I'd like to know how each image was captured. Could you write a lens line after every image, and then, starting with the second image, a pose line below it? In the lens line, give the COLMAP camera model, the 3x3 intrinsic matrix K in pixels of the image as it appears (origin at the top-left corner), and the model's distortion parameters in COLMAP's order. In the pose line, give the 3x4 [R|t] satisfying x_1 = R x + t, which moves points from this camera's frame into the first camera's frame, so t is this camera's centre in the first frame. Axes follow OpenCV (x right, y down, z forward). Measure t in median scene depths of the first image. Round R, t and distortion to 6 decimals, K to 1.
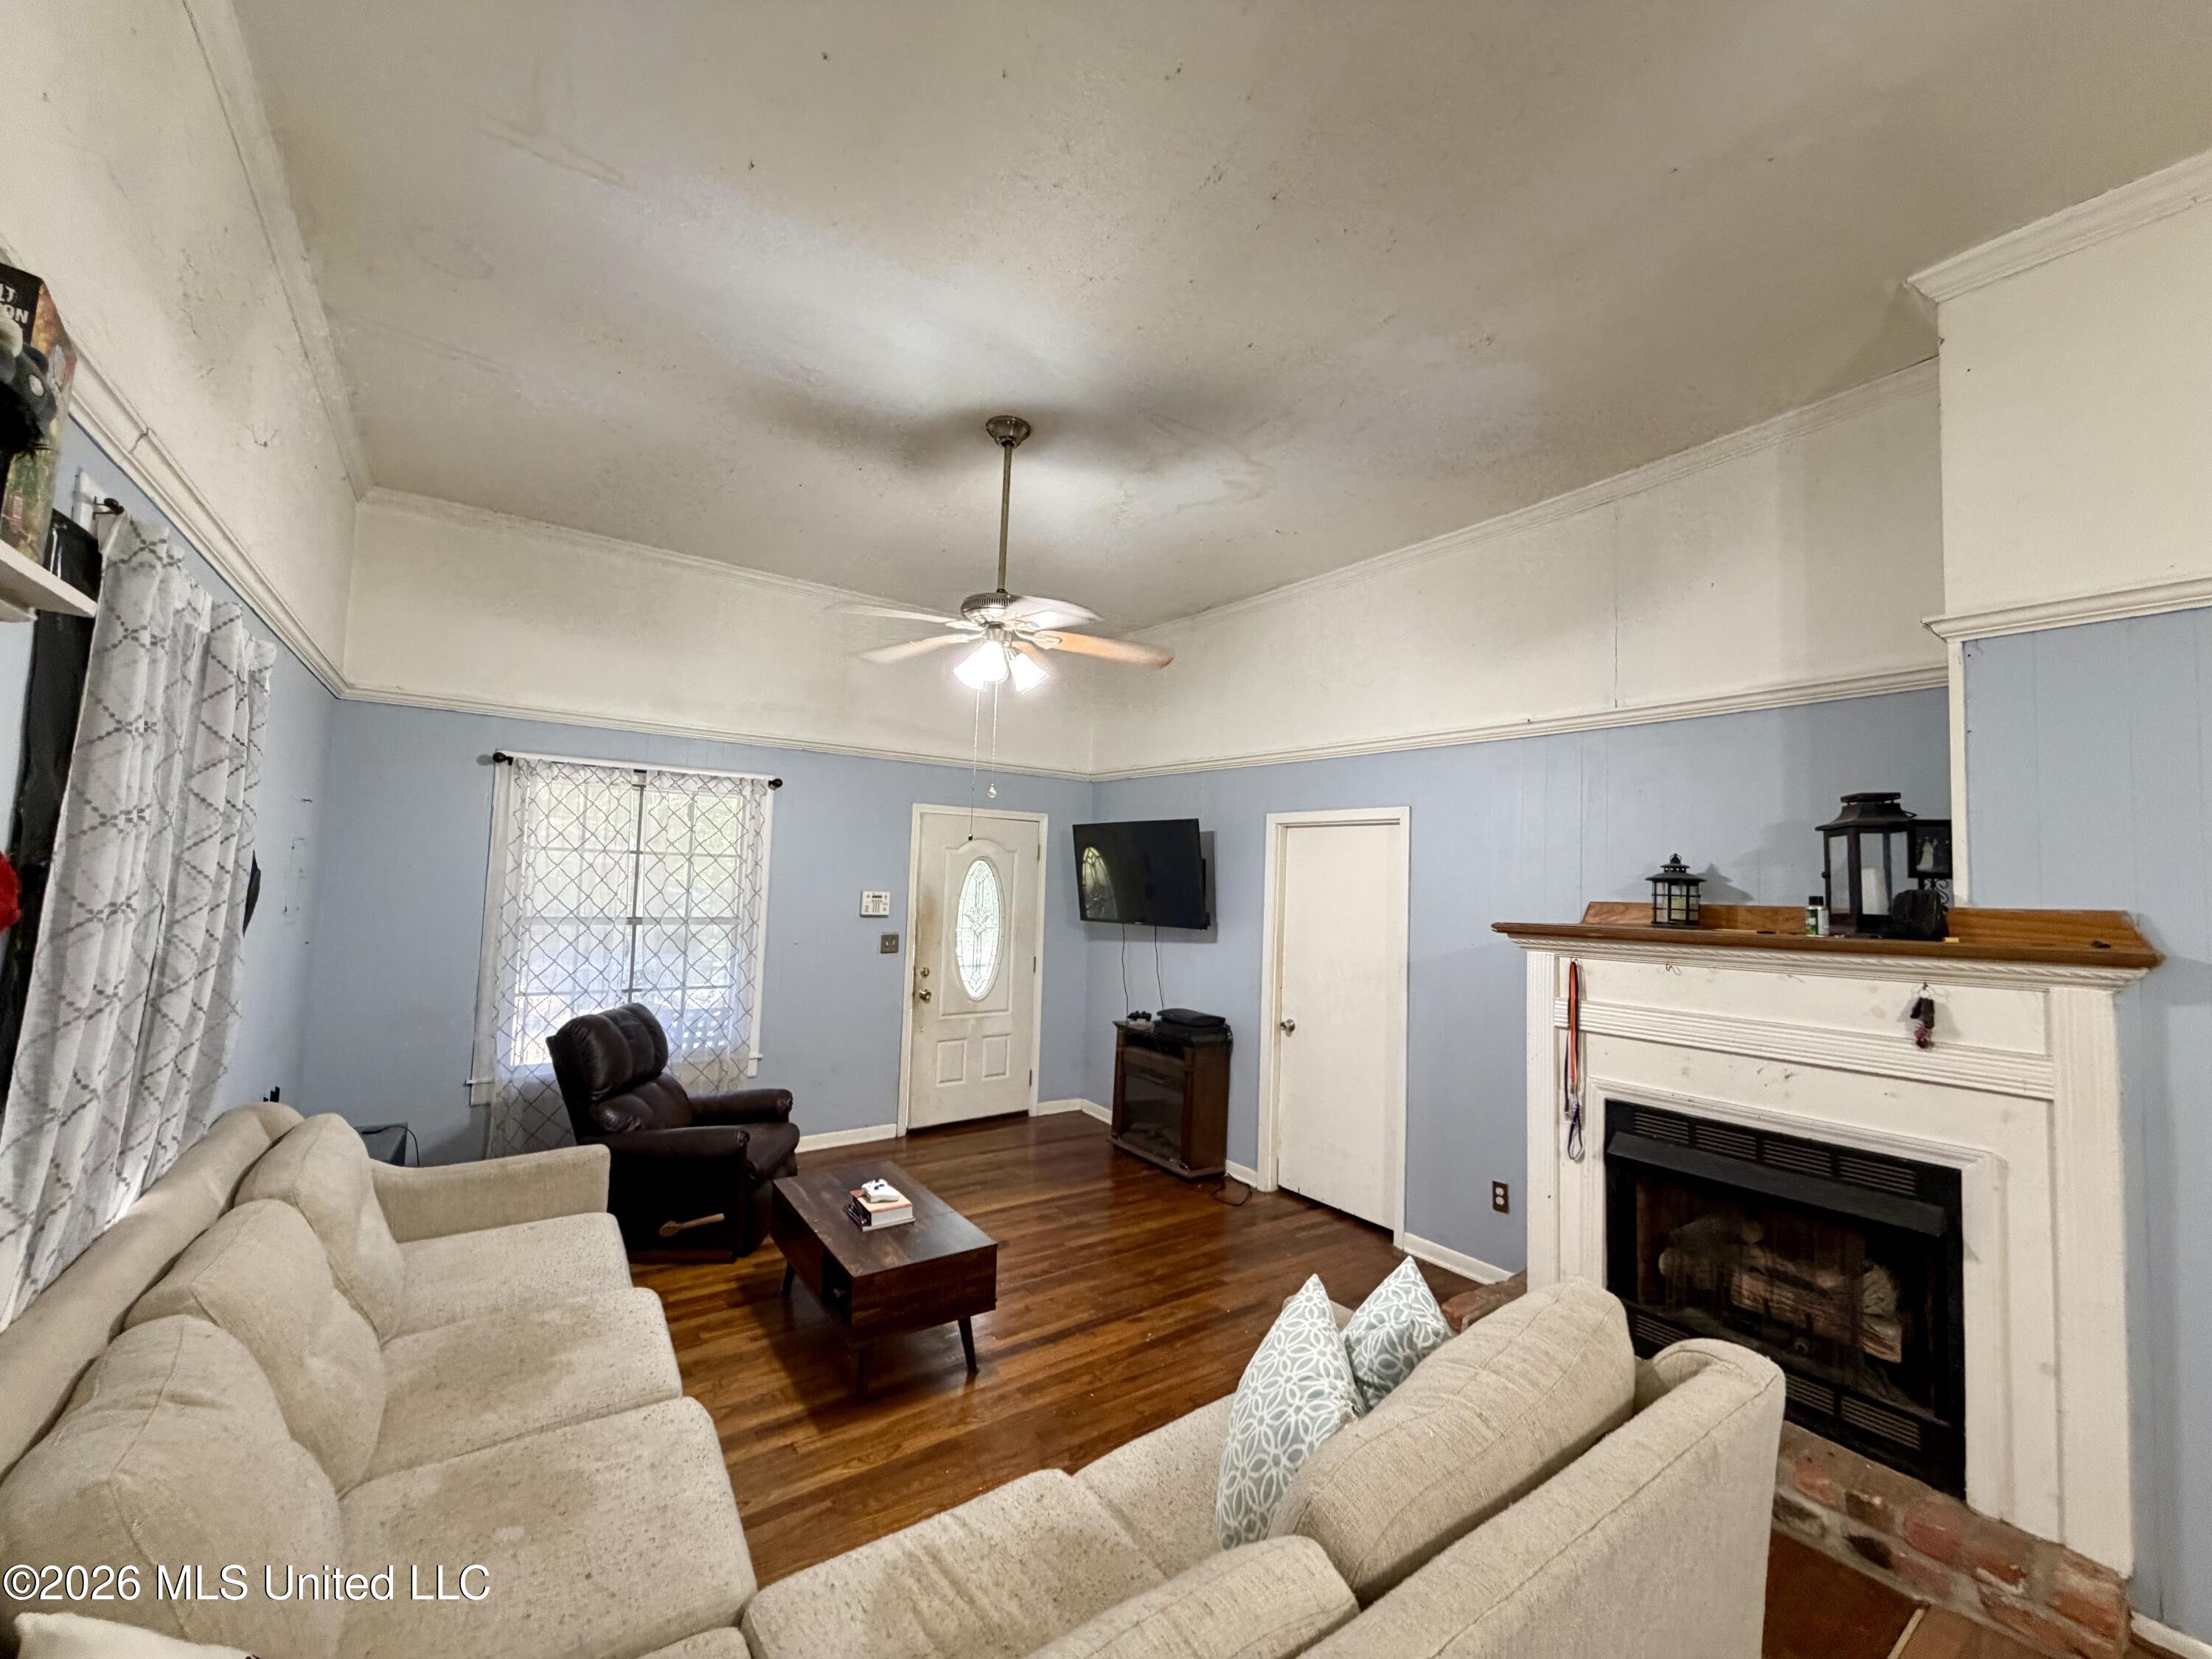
lens RADIAL K [[876.3, 0, 1112.5], [0, 876.3, 817.8], [0, 0, 1]] dist [-0.001201, 0.000770]
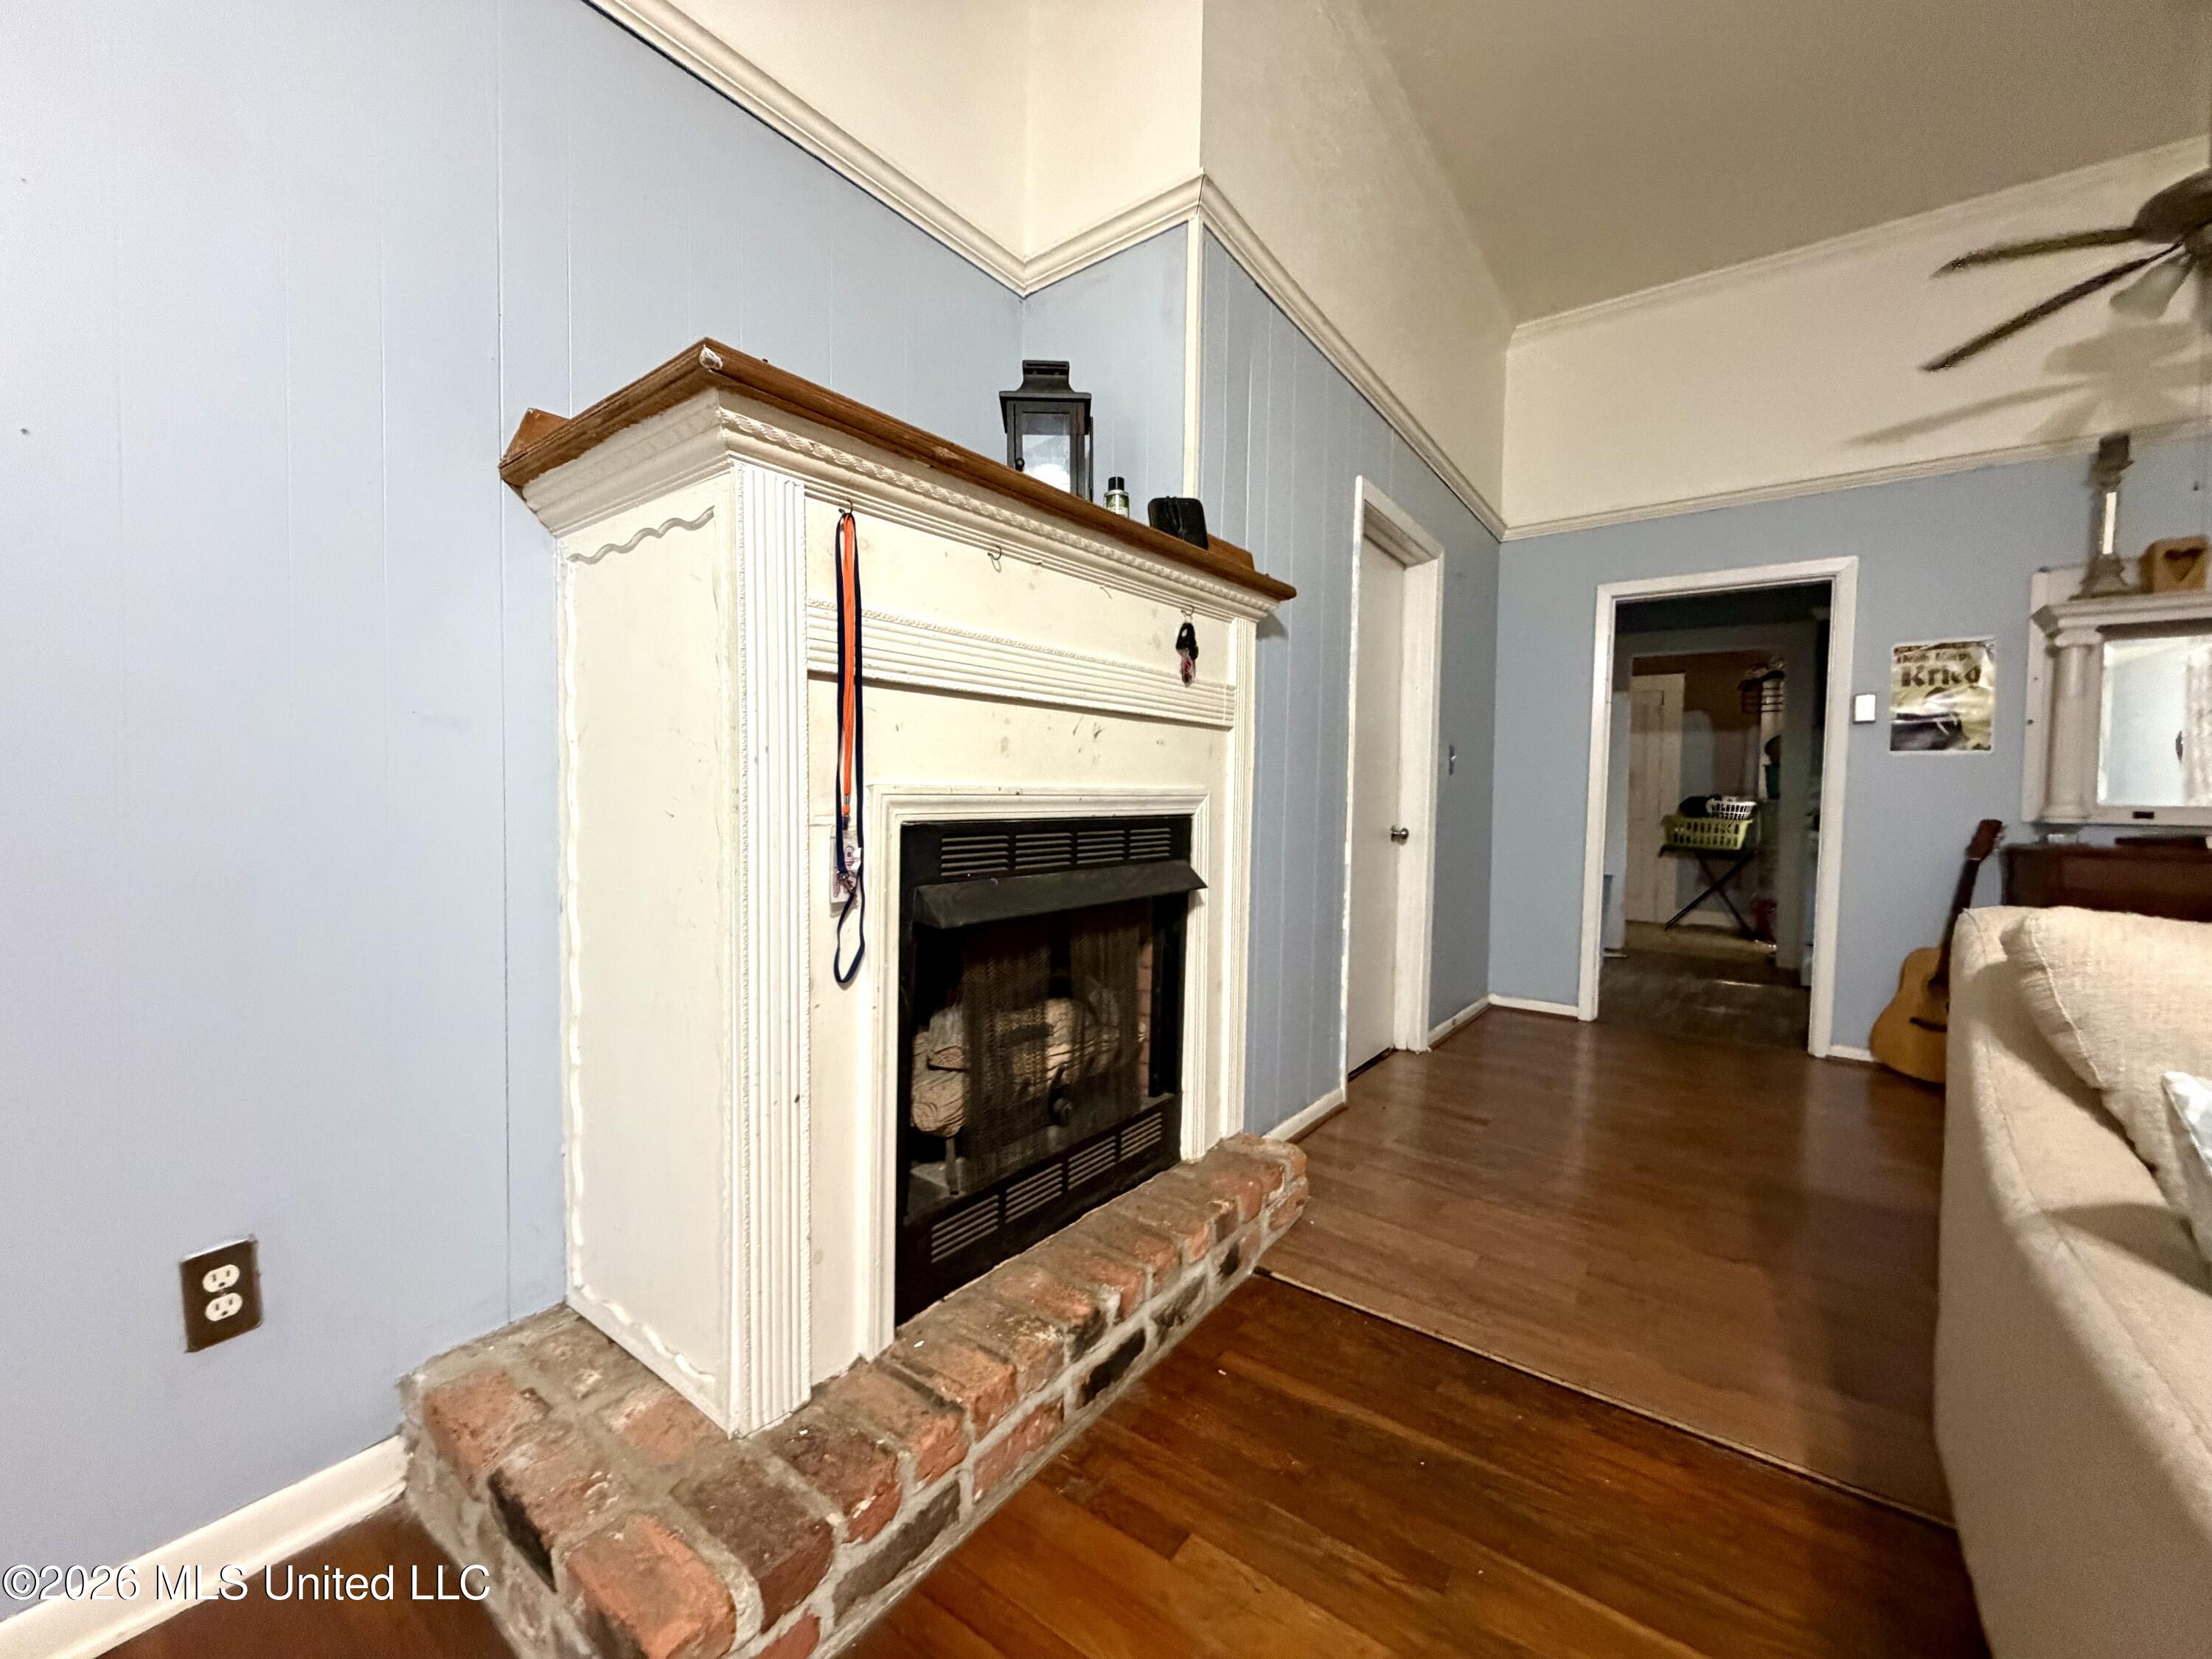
lens RADIAL K [[876.3, 0, 1107.5], [0, 876.3, 831.0], [0, 0, 1]] dist [-0.001201, 0.000770]
pose [[-0.286192, -0.073604, 0.955341, 0.089834], [-0.090790, 0.994642, 0.049434, 0.278212], [-0.953861, -0.072588, -0.291341, 0.981196]]
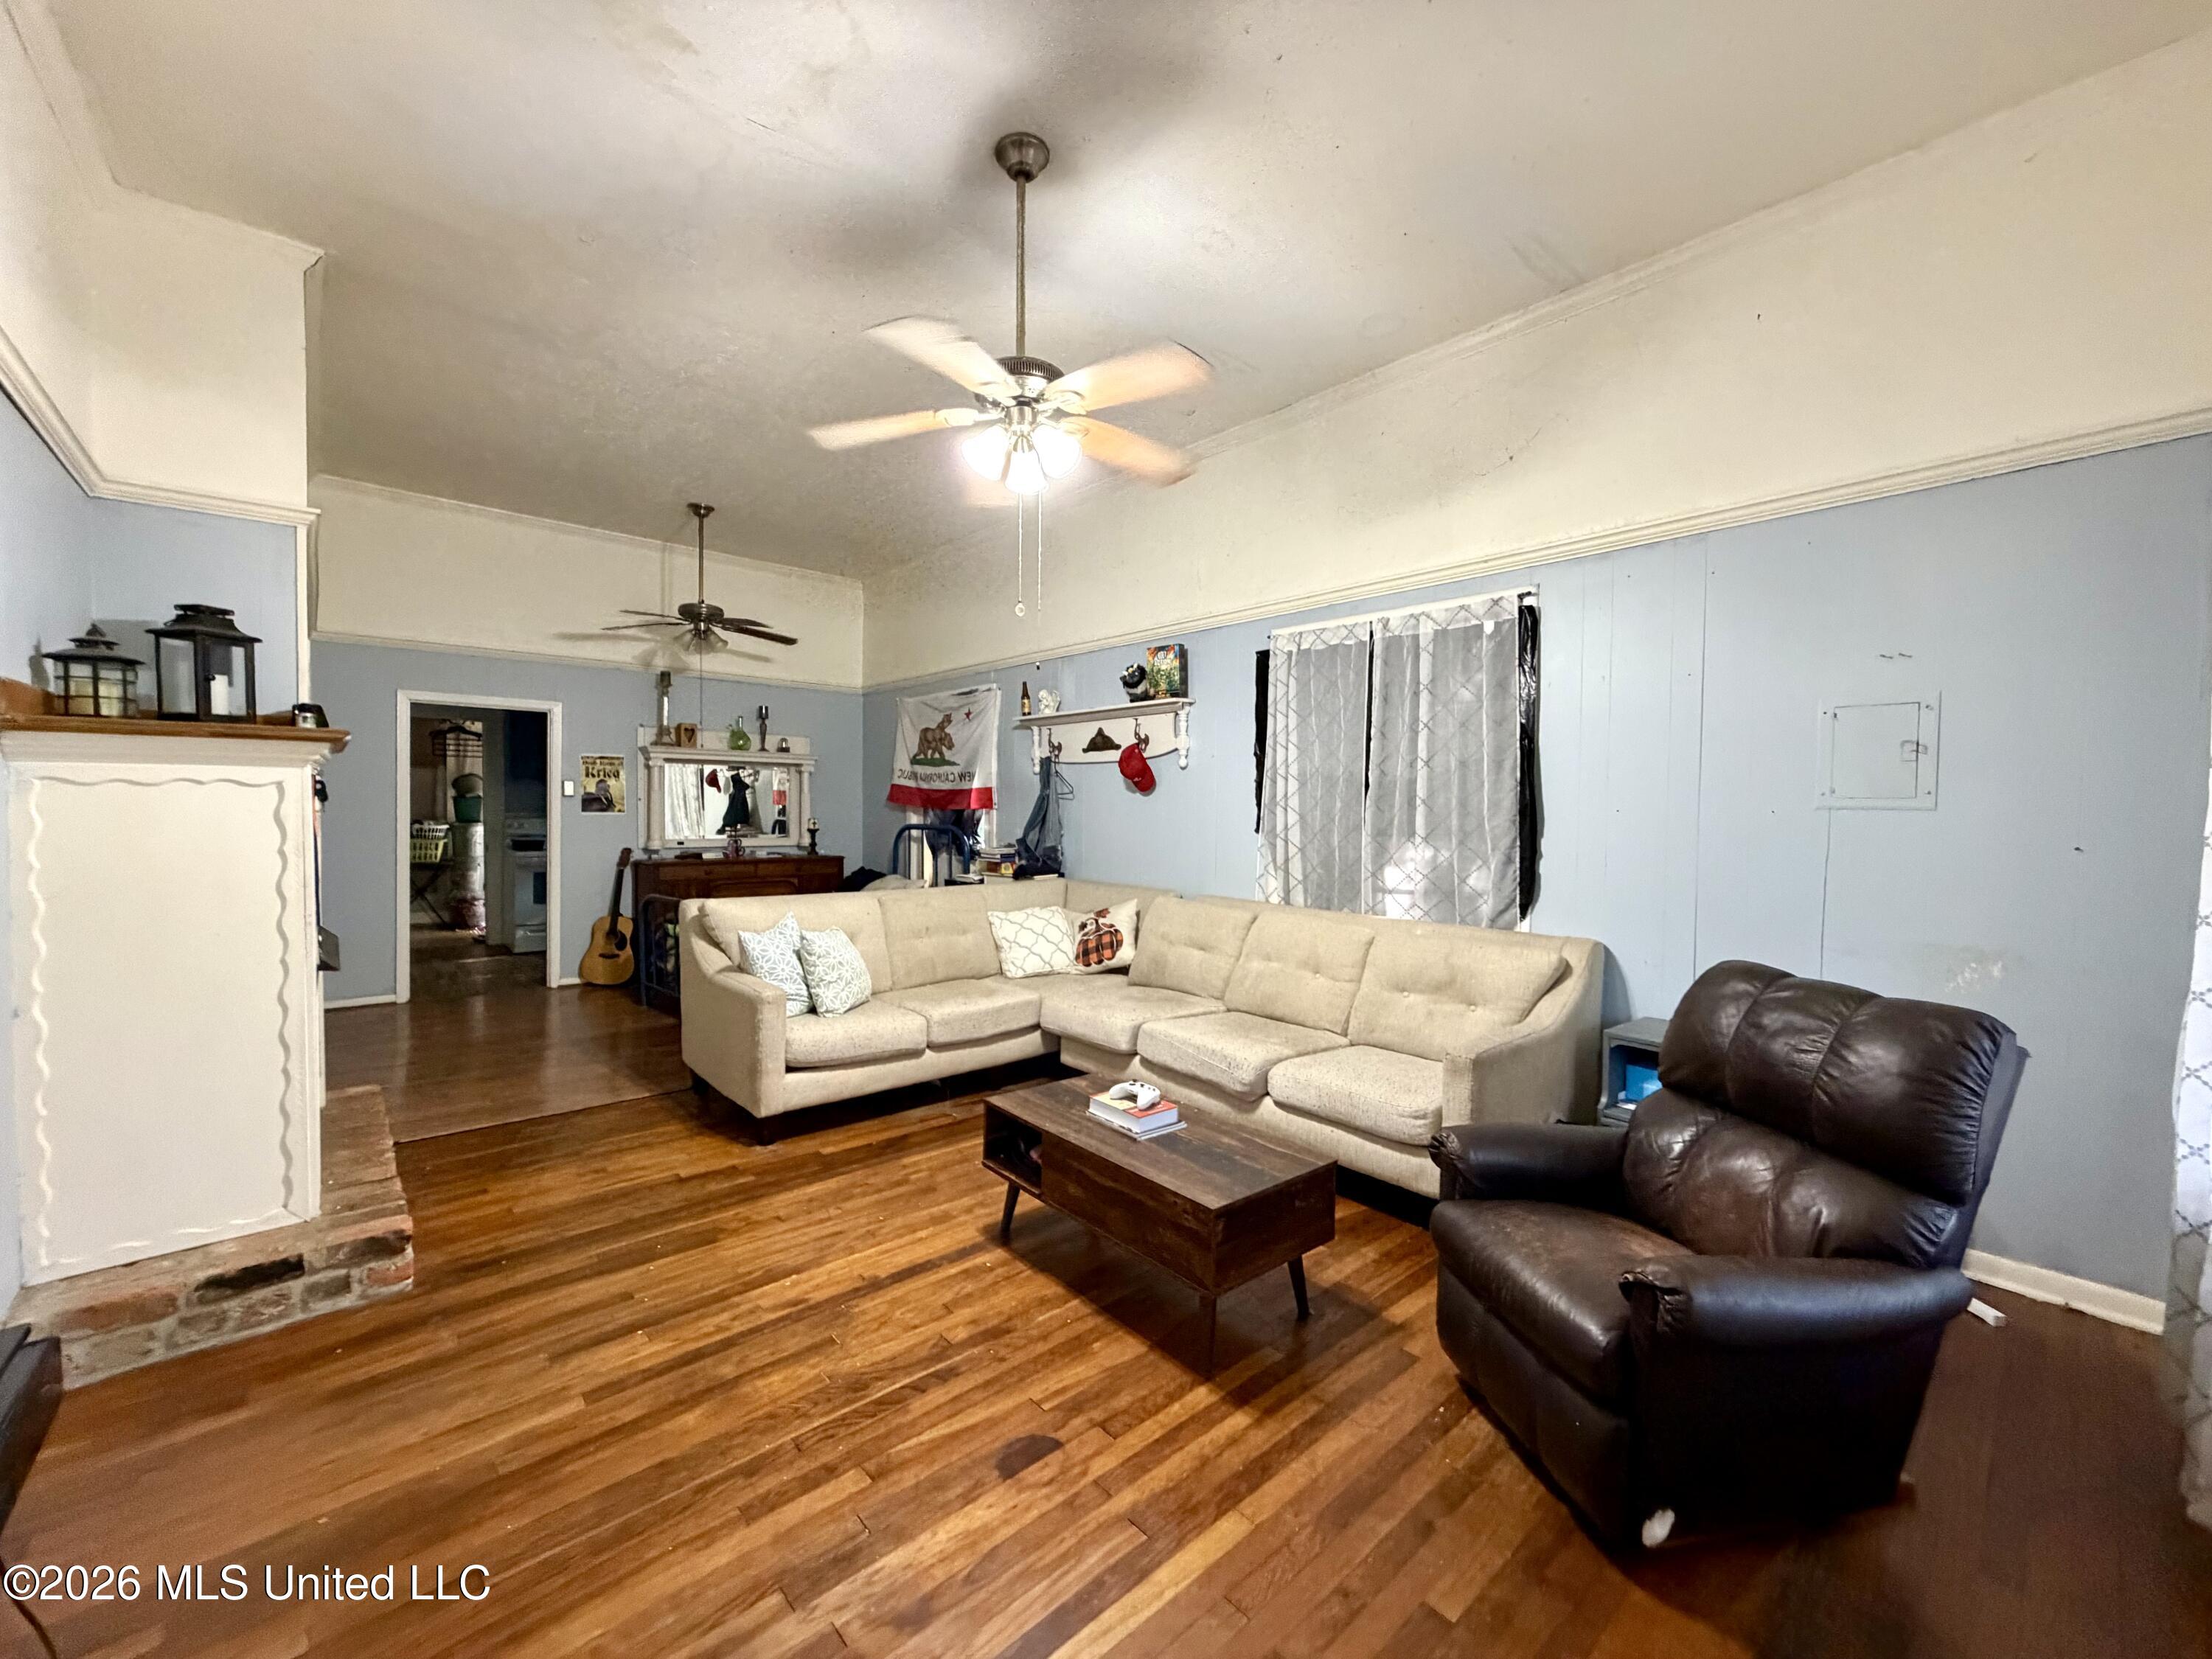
lens RADIAL K [[876.3, 0, 1108.6], [0, 876.3, 825.9], [0, 0, 1]] dist [-0.001201, 0.000770]
pose [[-0.994090, -0.045324, -0.098648, -0.149724], [-0.040580, 0.997946, -0.049577, 0.223284], [0.100692, -0.045281, -0.993887, 1.883950]]
